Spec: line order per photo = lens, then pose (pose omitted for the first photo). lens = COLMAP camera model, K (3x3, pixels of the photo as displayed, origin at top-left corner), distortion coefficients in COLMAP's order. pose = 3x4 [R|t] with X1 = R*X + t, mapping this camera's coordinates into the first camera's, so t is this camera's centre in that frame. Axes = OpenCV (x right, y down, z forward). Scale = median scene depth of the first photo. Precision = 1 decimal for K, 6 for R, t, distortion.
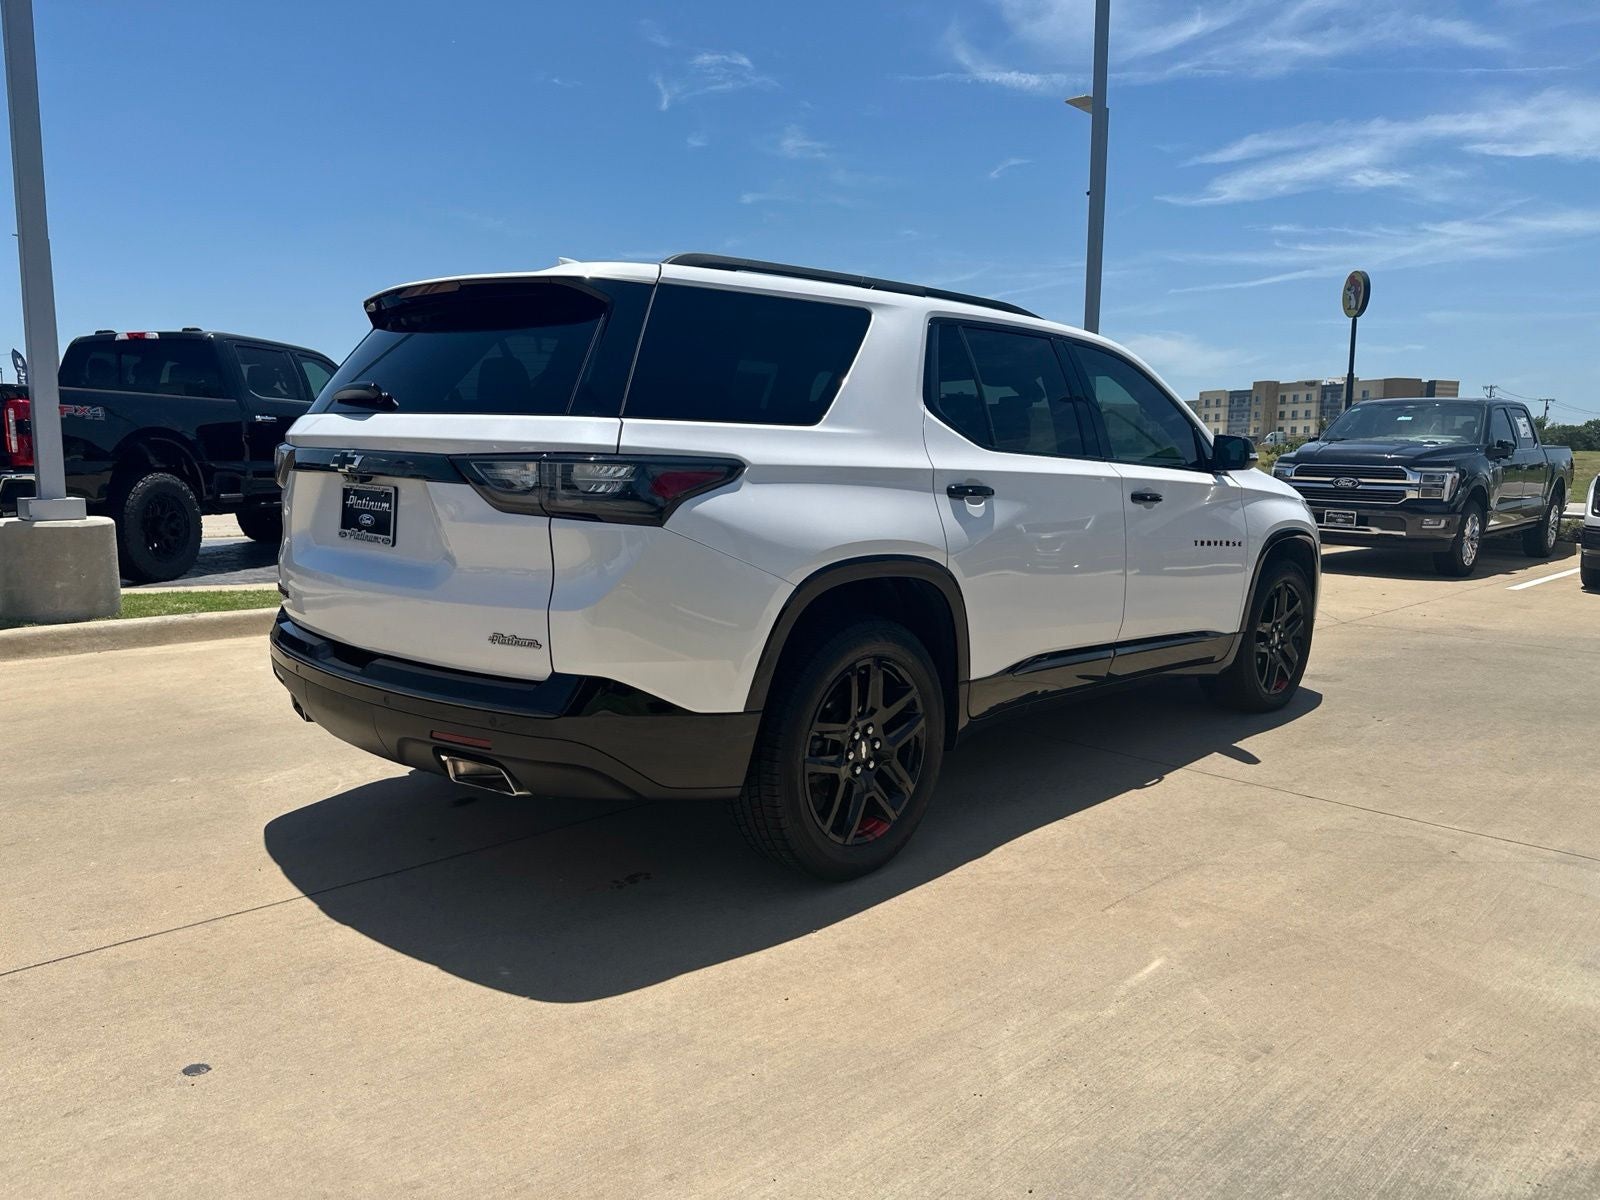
lens RADIAL K [[1126.8, 0, 786.9], [0, 1126.8, 604.5], [0, 0, 1]] dist [0.003788, -0.007576]
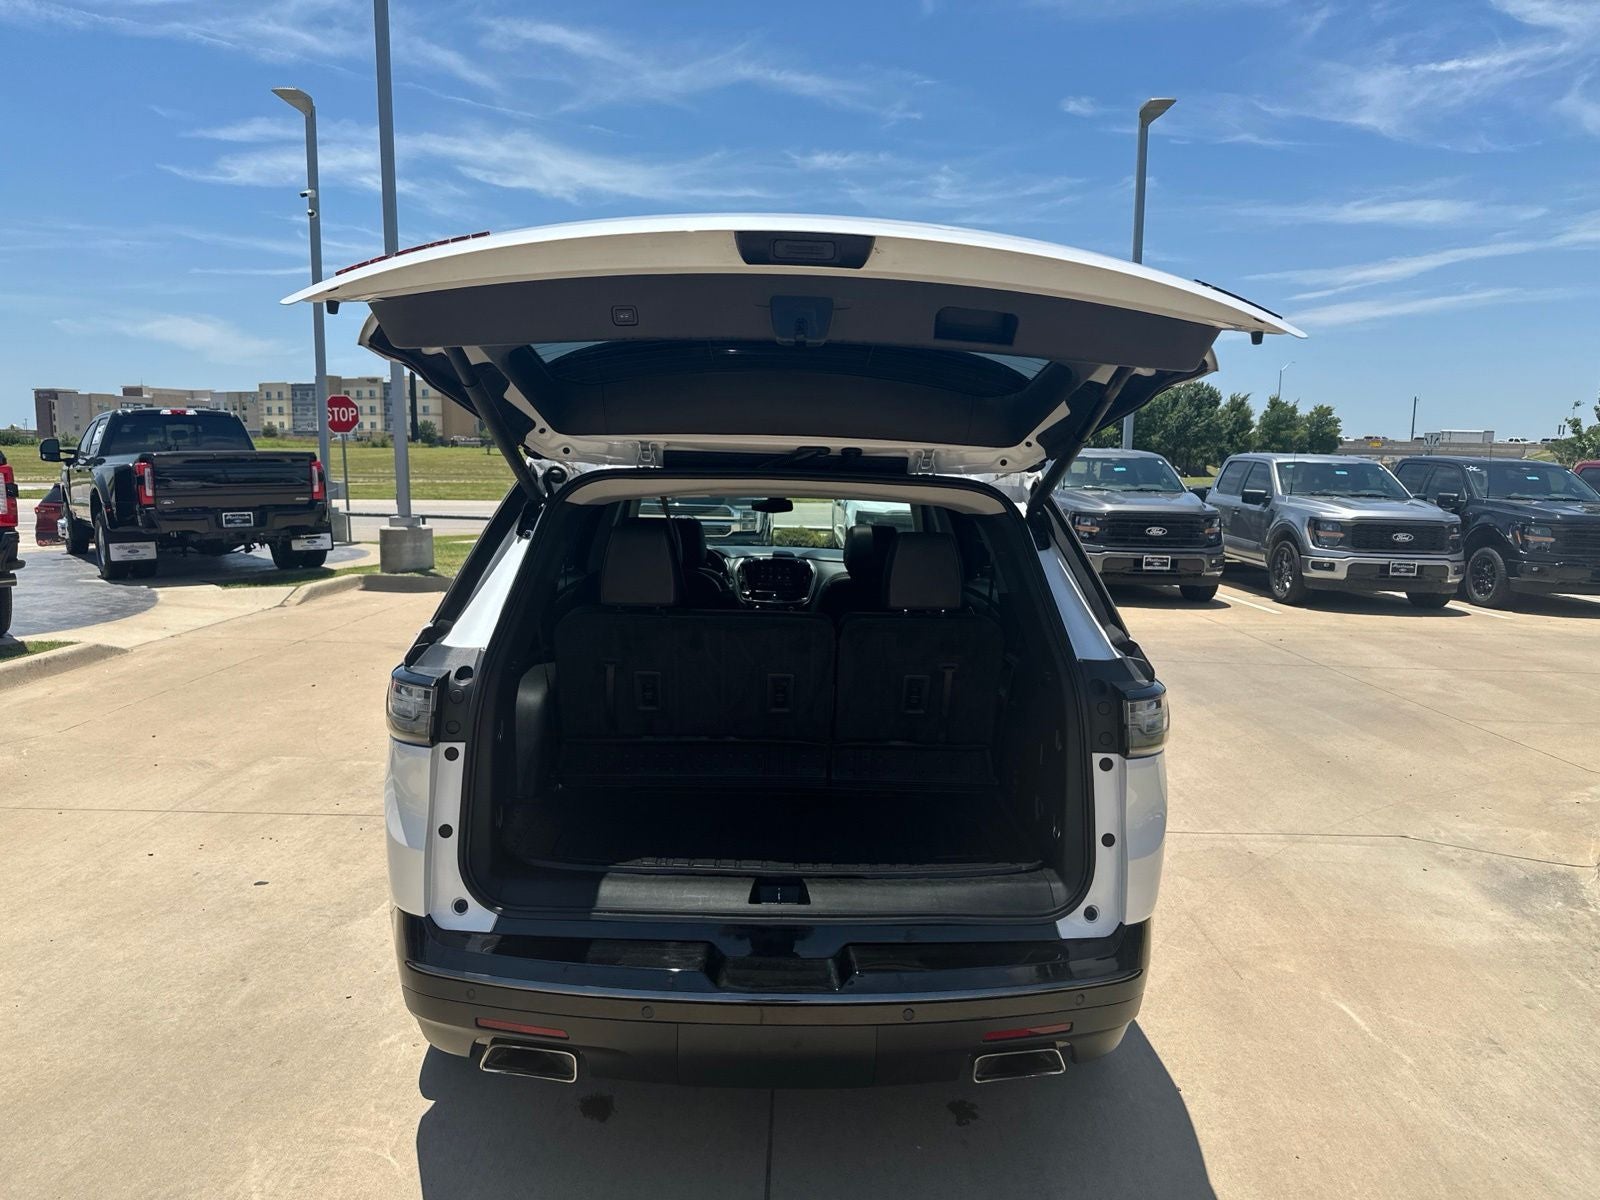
lens RADIAL K [[1136.9, 0, 792.6], [0, 1136.9, 601.5], [0, 0, 1]] dist [0.006588, -0.010114]
pose [[0.703006, -0.094267, 0.704909, -0.794739], [0.092012, 0.994902, 0.041284, -0.205584], [-0.705207, 0.035837, 0.708095, 0.399364]]
